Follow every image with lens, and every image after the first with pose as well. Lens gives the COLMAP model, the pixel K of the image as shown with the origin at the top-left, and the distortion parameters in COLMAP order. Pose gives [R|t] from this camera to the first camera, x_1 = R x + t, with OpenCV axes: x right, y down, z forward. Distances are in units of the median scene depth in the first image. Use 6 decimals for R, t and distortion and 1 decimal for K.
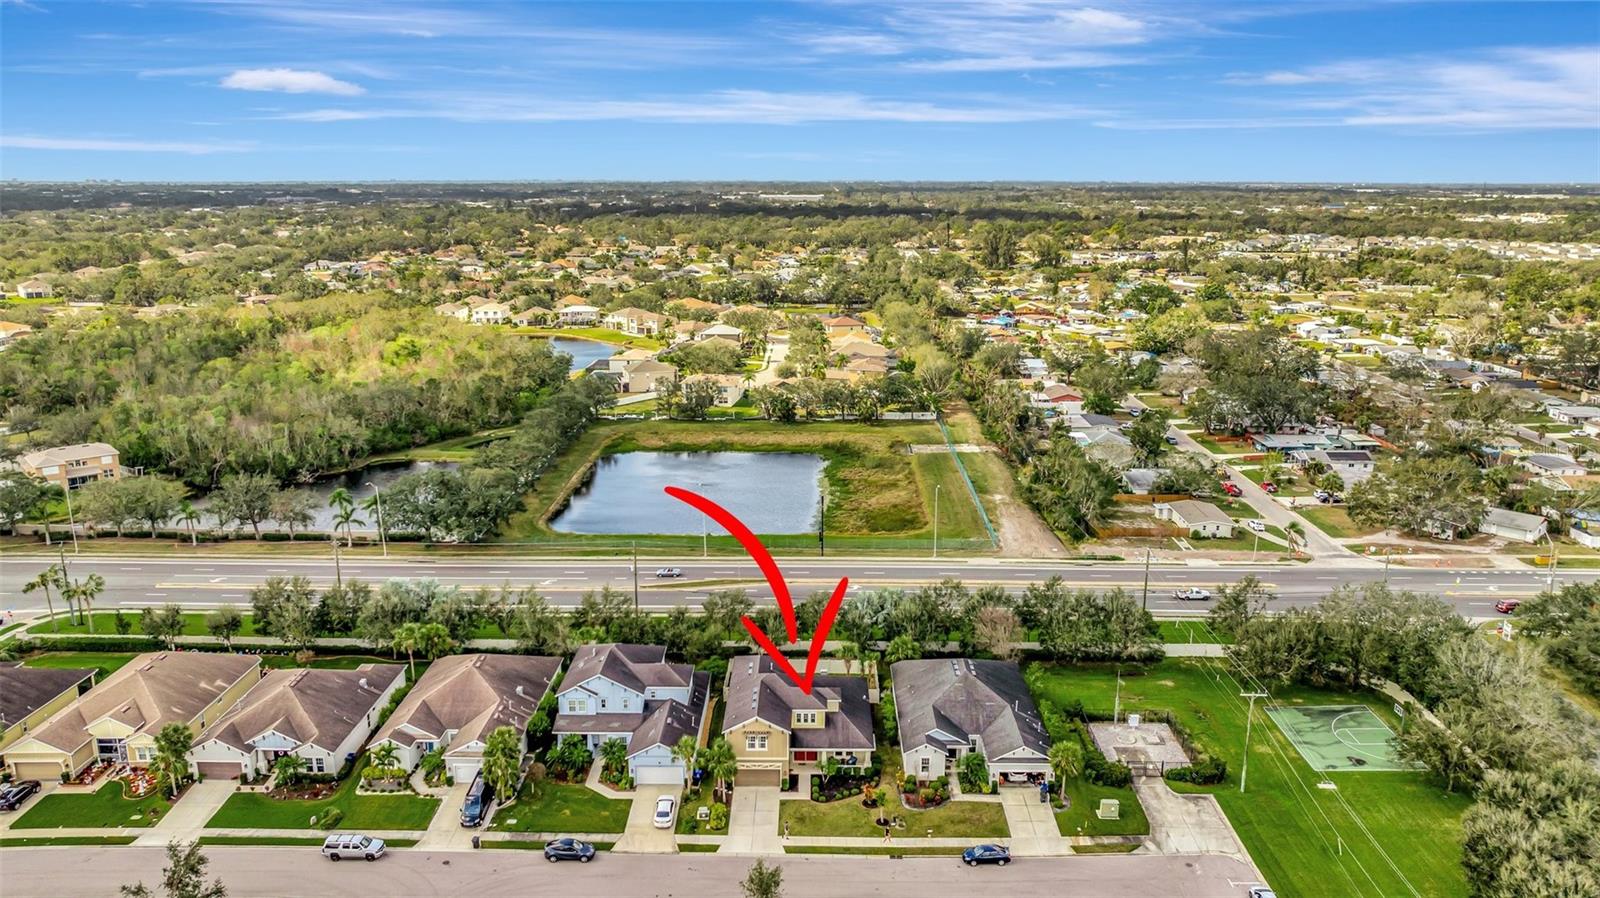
lens RADIAL K [[1133.6, 0, 800.0], [0, 1133.6, 449.0], [0, 0, 1]] dist [-0.012506, 0.000603]
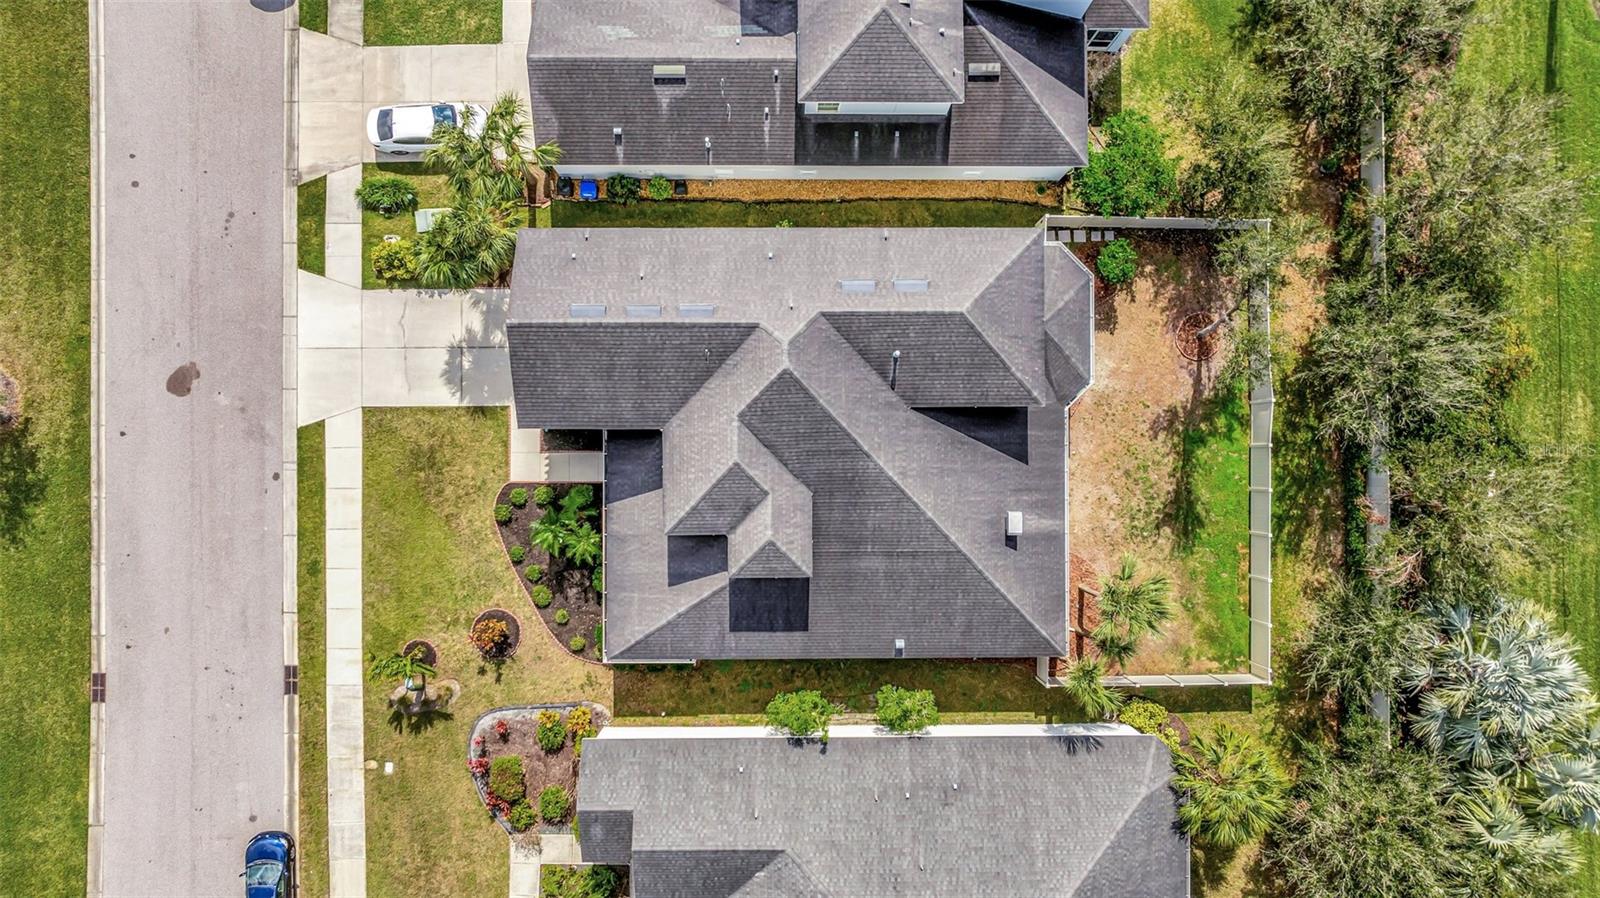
lens RADIAL K [[1133.6, 0, 800.0], [0, 1133.6, 449.0], [0, 0, 1]] dist [-0.012506, 0.000603]
pose [[0.017320, 0.999764, -0.013138, 0.003966], [-0.249403, 0.017045, 0.968250, -0.097186], [0.968245, -0.013493, 0.249639, 0.927531]]
